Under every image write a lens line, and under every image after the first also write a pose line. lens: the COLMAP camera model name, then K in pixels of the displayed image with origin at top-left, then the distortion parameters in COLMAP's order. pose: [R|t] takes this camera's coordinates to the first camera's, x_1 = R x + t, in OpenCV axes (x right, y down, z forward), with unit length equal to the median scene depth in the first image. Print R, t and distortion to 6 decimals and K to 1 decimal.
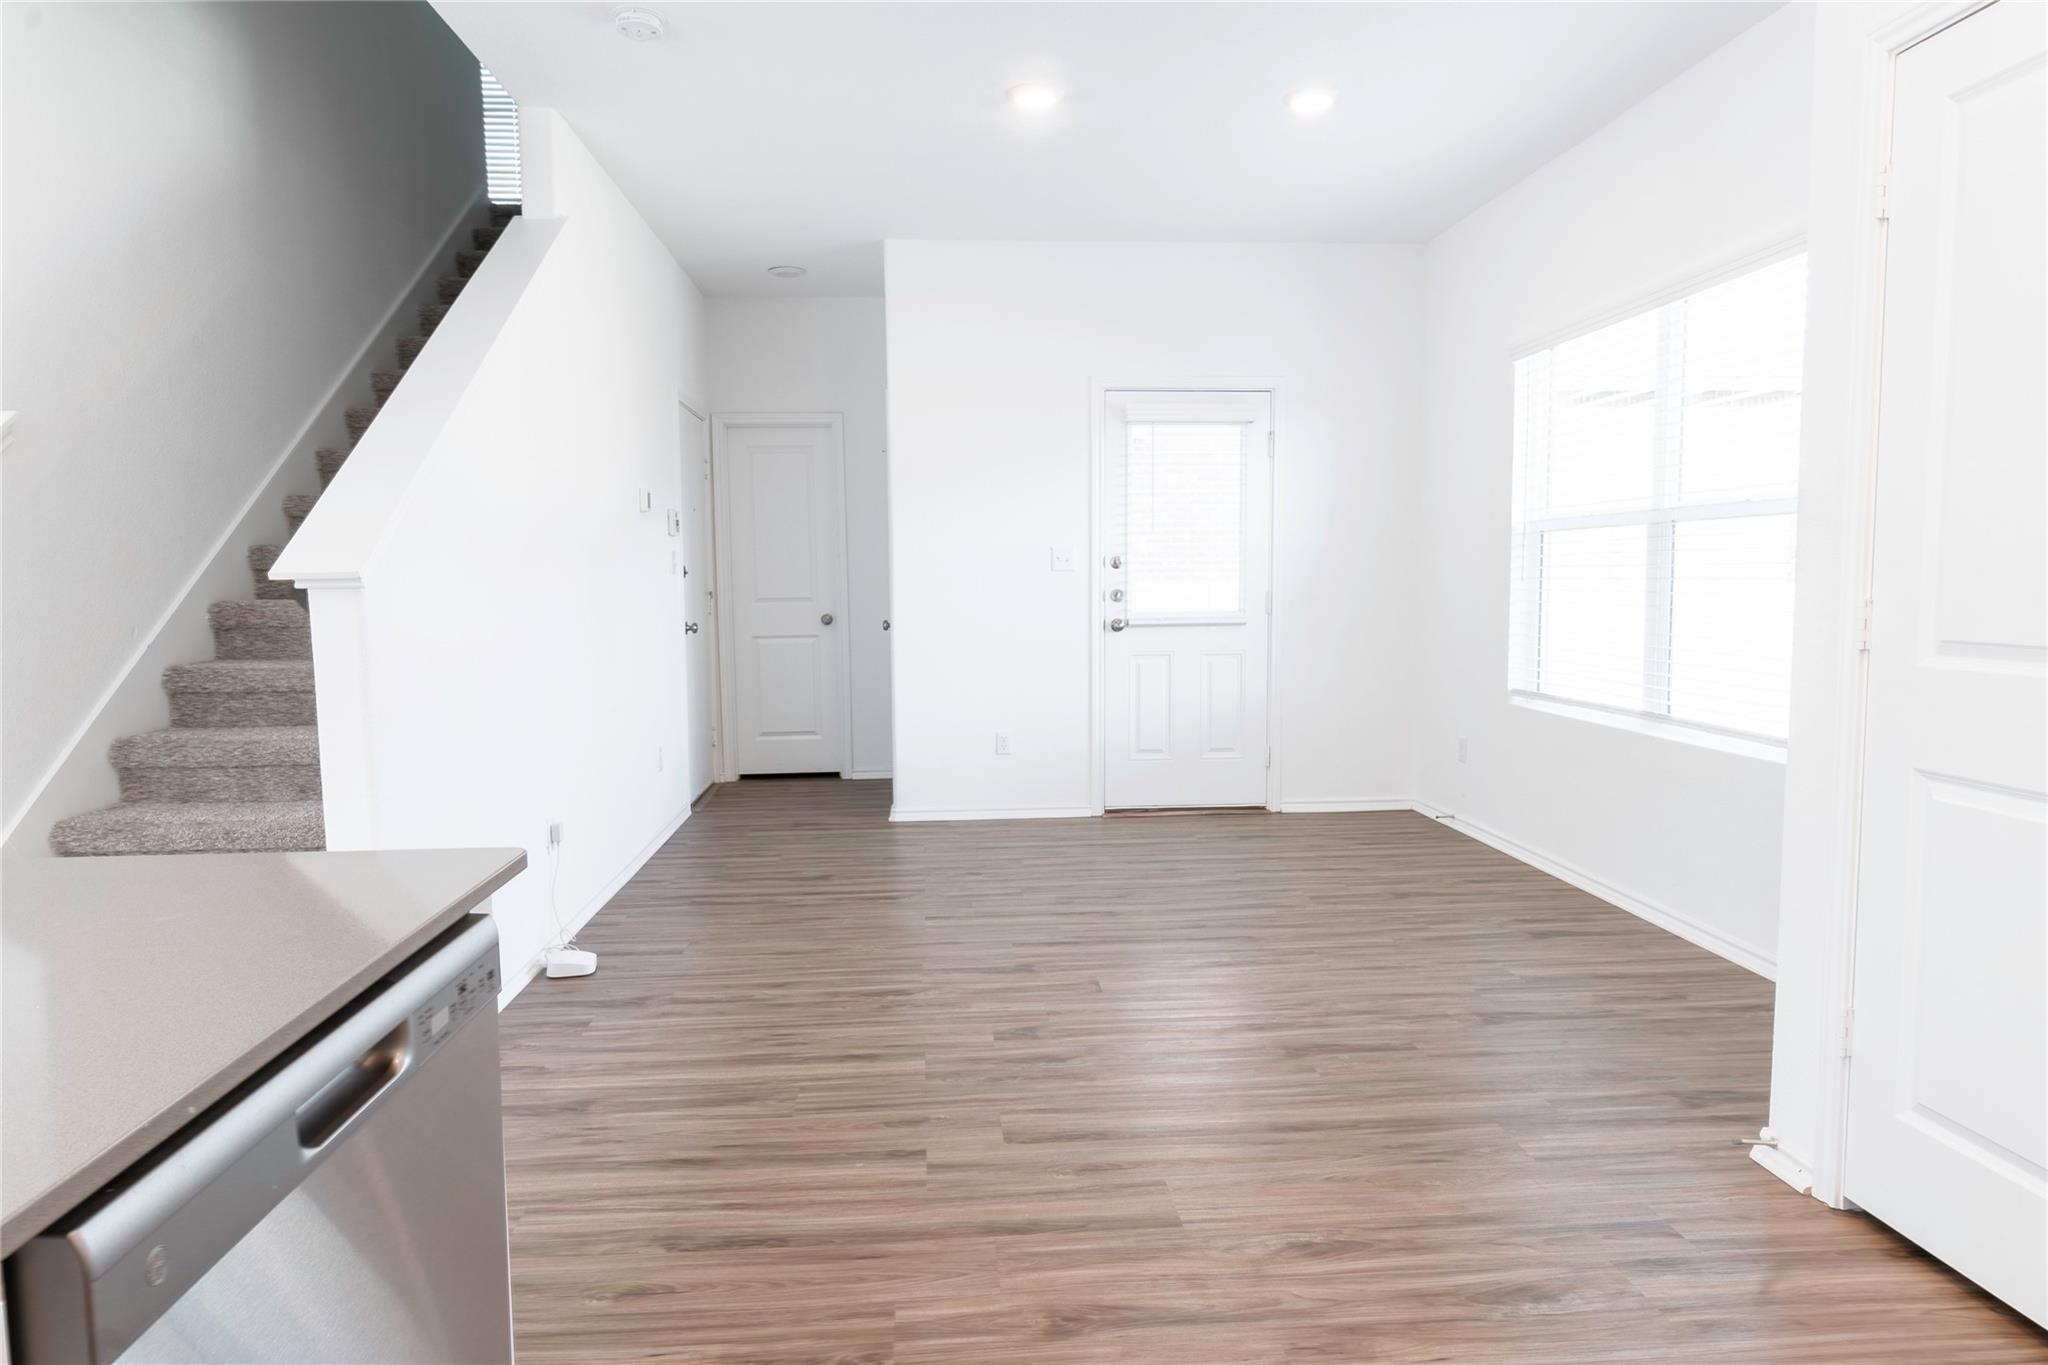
lens RADIAL K [[1236.3, 0, 1005.7], [0, 1236.3, 693.6], [0, 0, 1]] dist [0.001971, -0.003275]
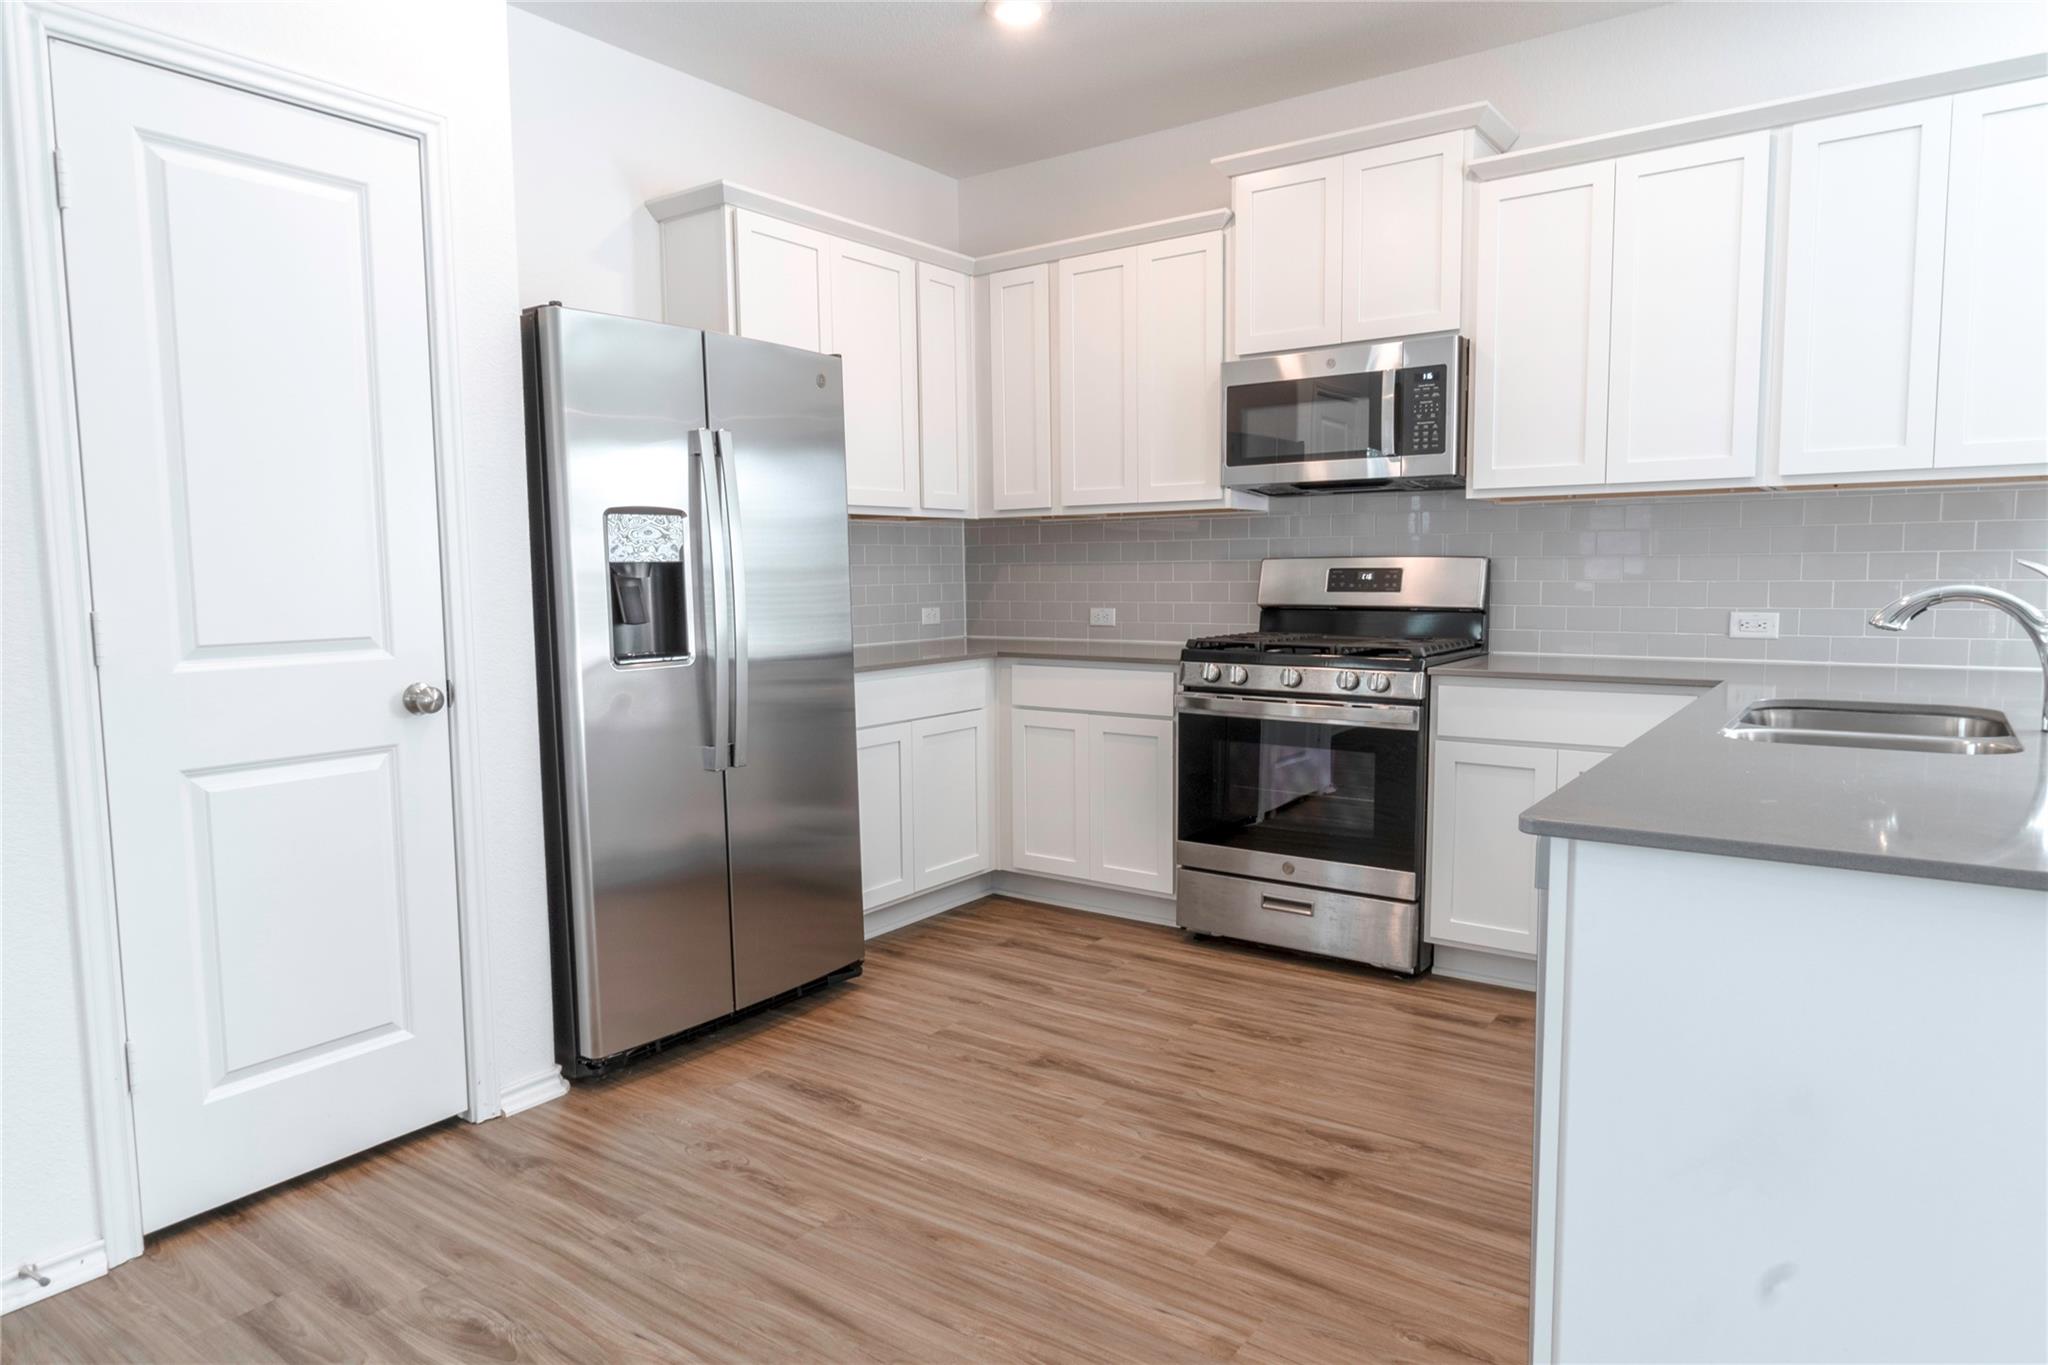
lens RADIAL K [[1236.3, 0, 1017.5], [0, 1236.3, 682.4], [0, 0, 1]] dist [0.001971, -0.003275]
pose [[-0.766803, -0.040670, 0.640593, -0.266744], [0.077903, 0.984717, 0.155770, -0.068945], [-0.637137, 0.169349, -0.751916, 0.743470]]
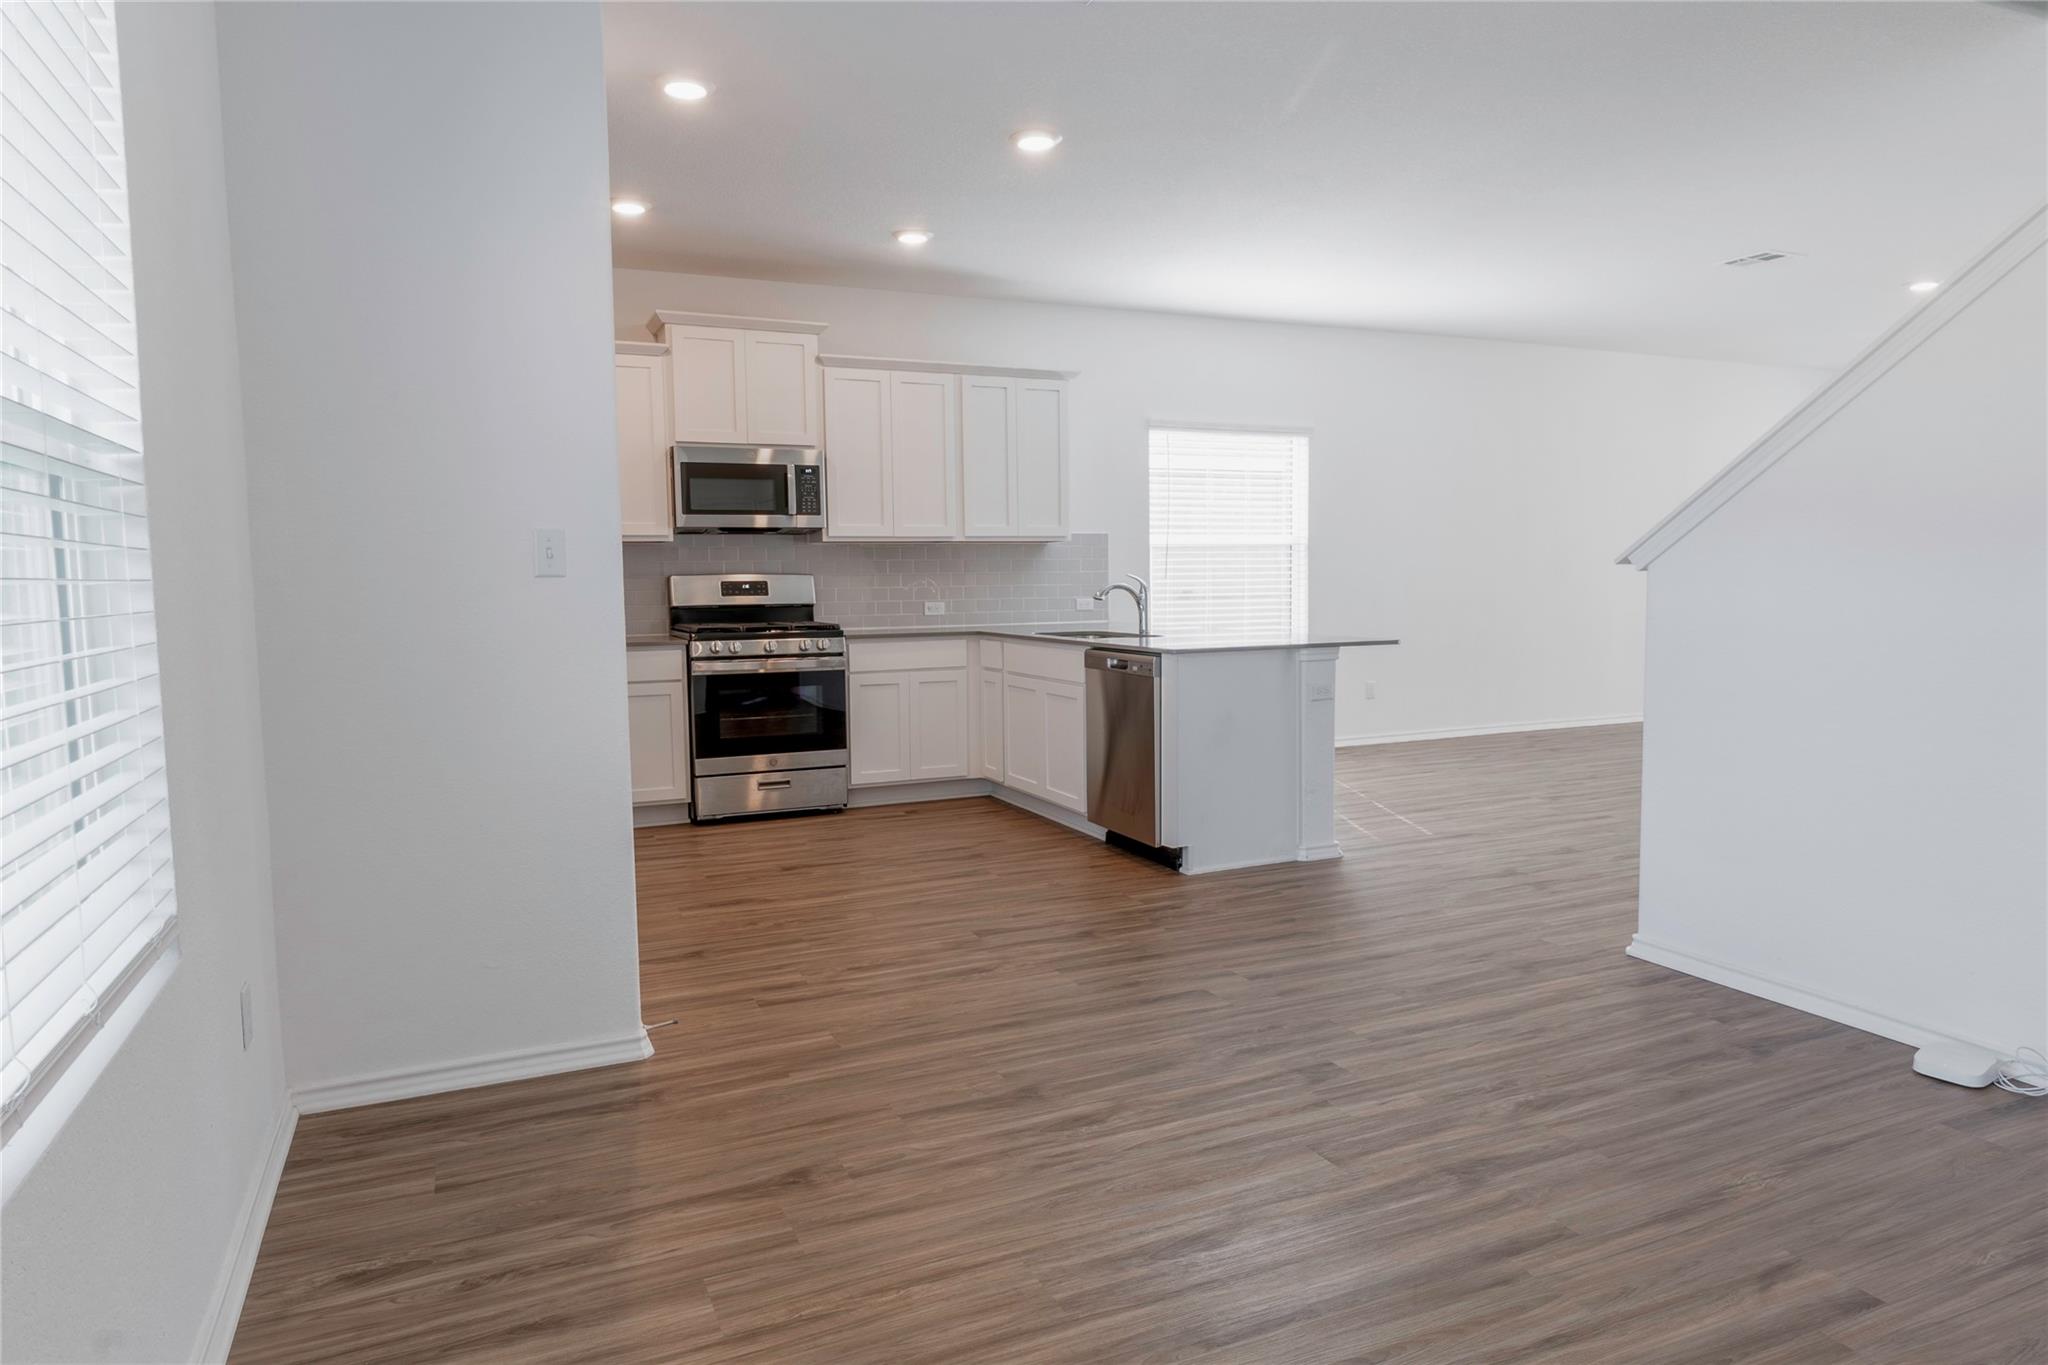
lens RADIAL K [[1236.3, 0, 1015.0], [0, 1236.3, 674.2], [0, 0, 1]] dist [0.001971, -0.003275]
pose [[-0.938359, 0.049913, -0.342041, 0.448339], [-0.009502, 0.985421, 0.169867, -0.145224], [0.345533, 0.162647, -0.924204, 1.483263]]
